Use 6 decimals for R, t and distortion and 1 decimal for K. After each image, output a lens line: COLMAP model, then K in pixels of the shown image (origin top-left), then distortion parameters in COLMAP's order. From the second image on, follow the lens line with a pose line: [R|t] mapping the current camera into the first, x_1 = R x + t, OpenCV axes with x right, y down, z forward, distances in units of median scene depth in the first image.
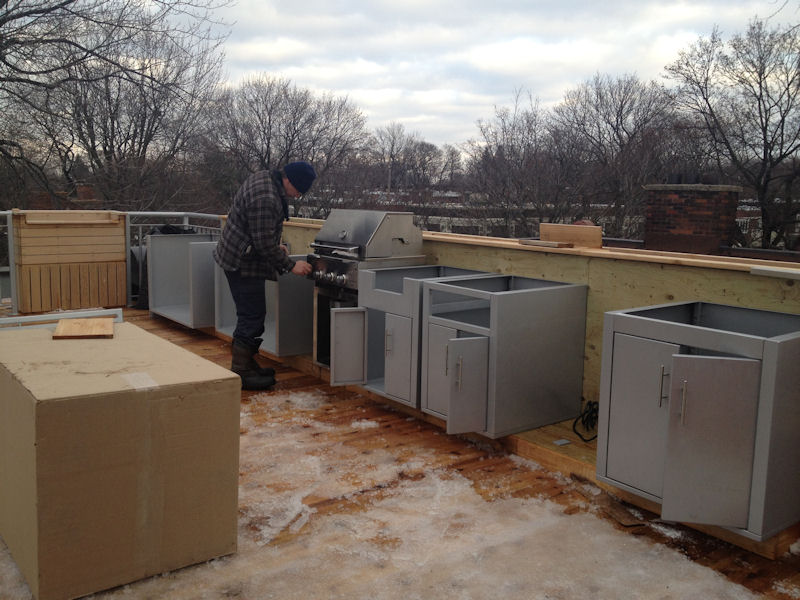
lens RADIAL K [[737.3, 0, 400.0], [0, 737.3, 300.0], [0, 0, 1]] dist [0.097190, -0.161737]
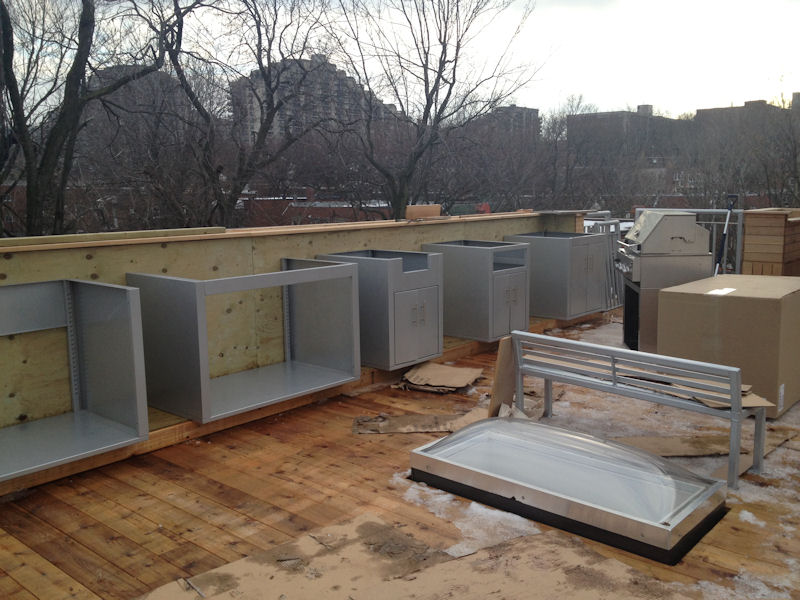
lens RADIAL K [[737.3, 0, 400.0], [0, 737.3, 300.0], [0, 0, 1]] dist [0.097190, -0.161737]
pose [[-0.186549, -0.166324, 0.968264, -0.136275], [0.152286, 0.968758, 0.195749, -0.024019], [-0.970571, 0.183970, -0.155392, 0.147567]]
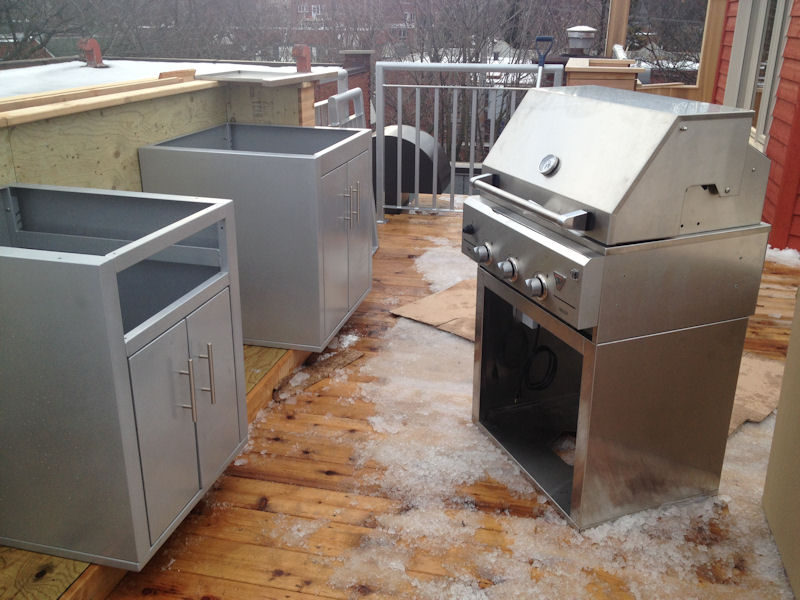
lens RADIAL K [[737.3, 0, 400.0], [0, 737.3, 300.0], [0, 0, 1]] dist [0.097190, -0.161737]
pose [[-0.618729, -0.300847, 0.725718, -0.034011], [0.100747, 0.885756, 0.453085, -0.016581], [-0.779118, 0.353451, -0.517733, 0.113933]]
